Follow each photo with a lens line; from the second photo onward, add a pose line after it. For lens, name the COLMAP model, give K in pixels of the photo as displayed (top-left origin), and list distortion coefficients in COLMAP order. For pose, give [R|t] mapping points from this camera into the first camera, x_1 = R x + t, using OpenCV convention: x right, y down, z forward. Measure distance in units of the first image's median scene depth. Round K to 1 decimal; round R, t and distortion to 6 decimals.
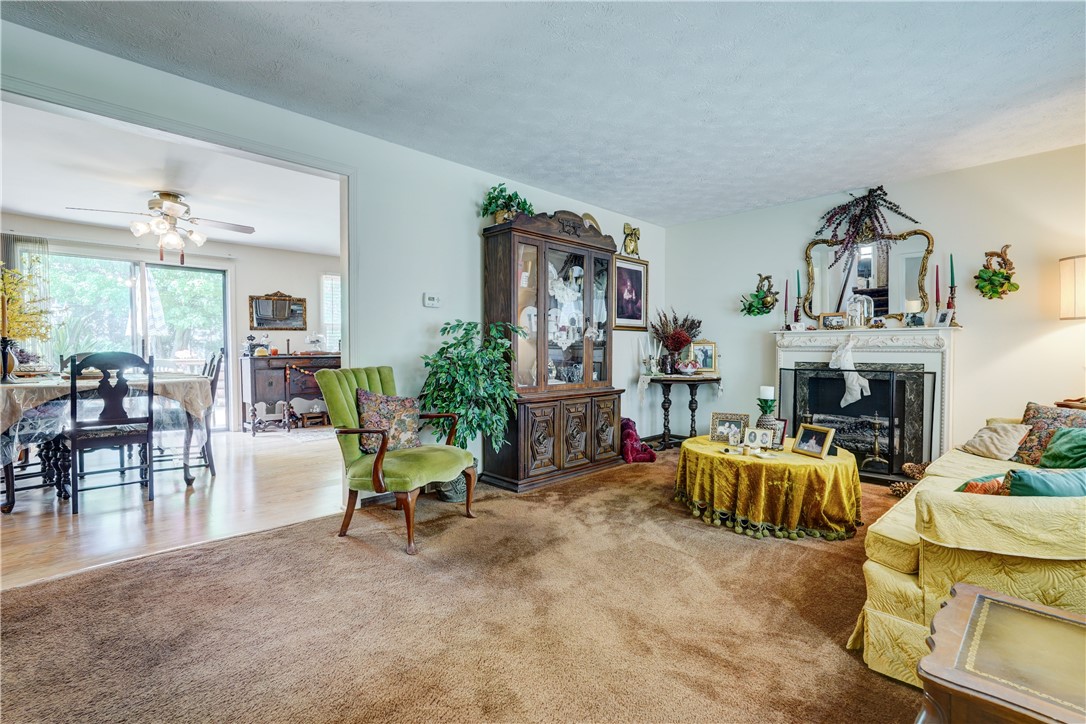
lens RADIAL K [[491.1, 0, 532.7], [0, 491.1, 365.3], [0, 0, 1]] dist [-0.013141, 0.005451]
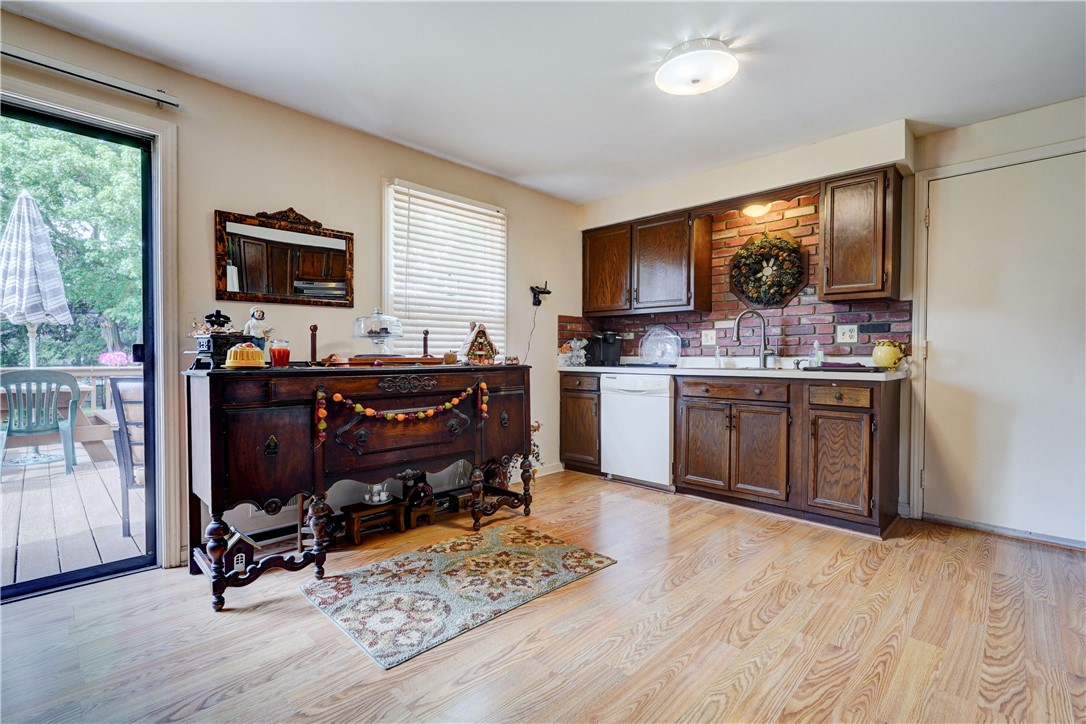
lens RADIAL K [[491.1, 0, 546.1], [0, 491.1, 364.6], [0, 0, 1]] dist [-0.013141, 0.005451]
pose [[0.998873, 0.008183, 0.046743, -0.345023], [-0.007576, 0.999885, -0.013146, -0.017746], [-0.046845, 0.012777, 0.998820, 0.620325]]
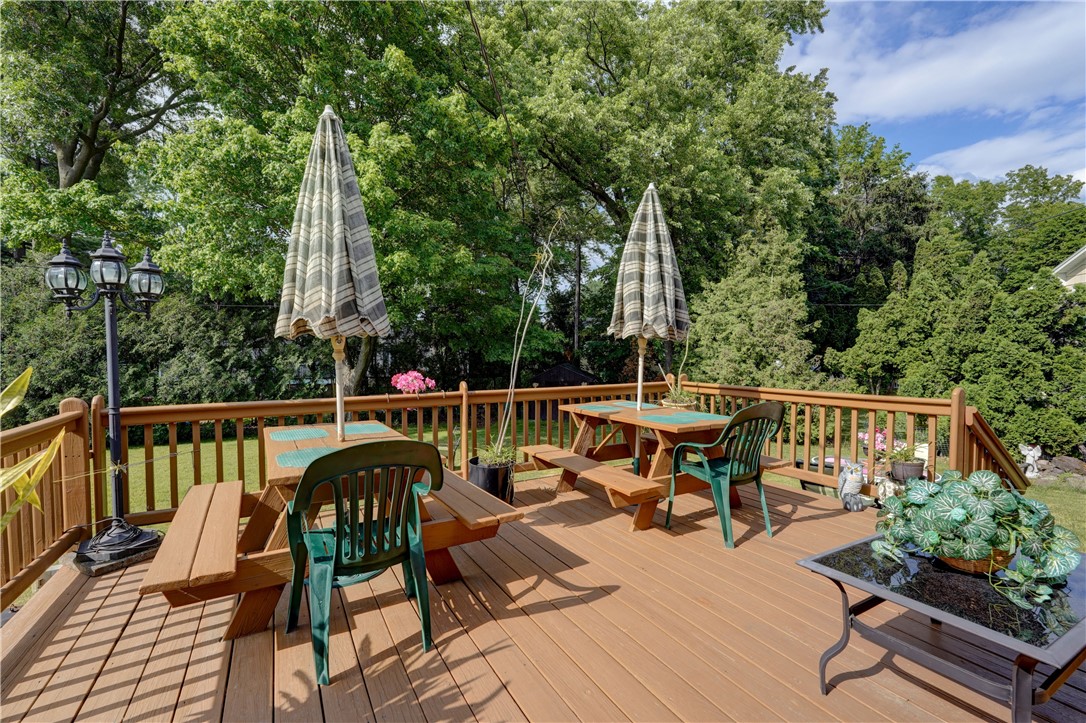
lens RADIAL K [[491.1, 0, 549.0], [0, 491.1, 359.6], [0, 0, 1]] dist [-0.013141, 0.005451]
pose [[0.968899, 0.000548, -0.247455, -0.818587], [-0.003471, 0.999929, -0.011376, -0.060394], [0.247431, 0.011881, 0.968833, 1.035429]]
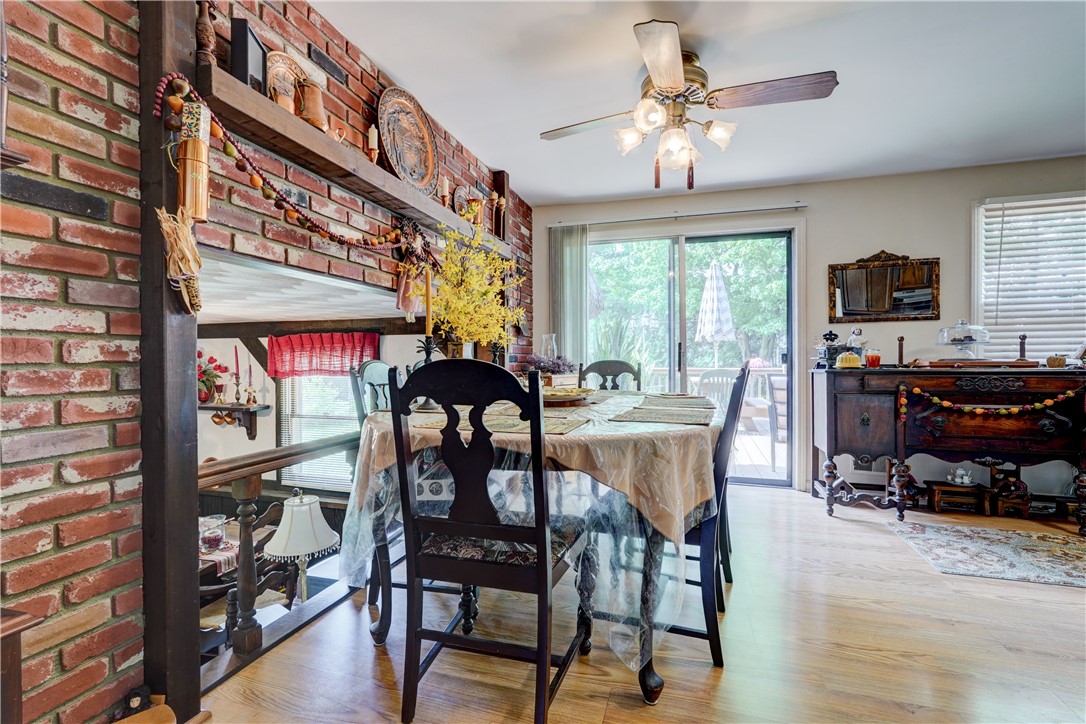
lens RADIAL K [[491.1, 0, 537.2], [0, 491.1, 361.0], [0, 0, 1]] dist [-0.013141, 0.005451]
pose [[0.478784, 0.005786, -0.877914, -0.235736], [-0.027482, 0.999587, -0.008400, -0.012297], [0.877503, 0.028149, 0.478745, 0.423014]]
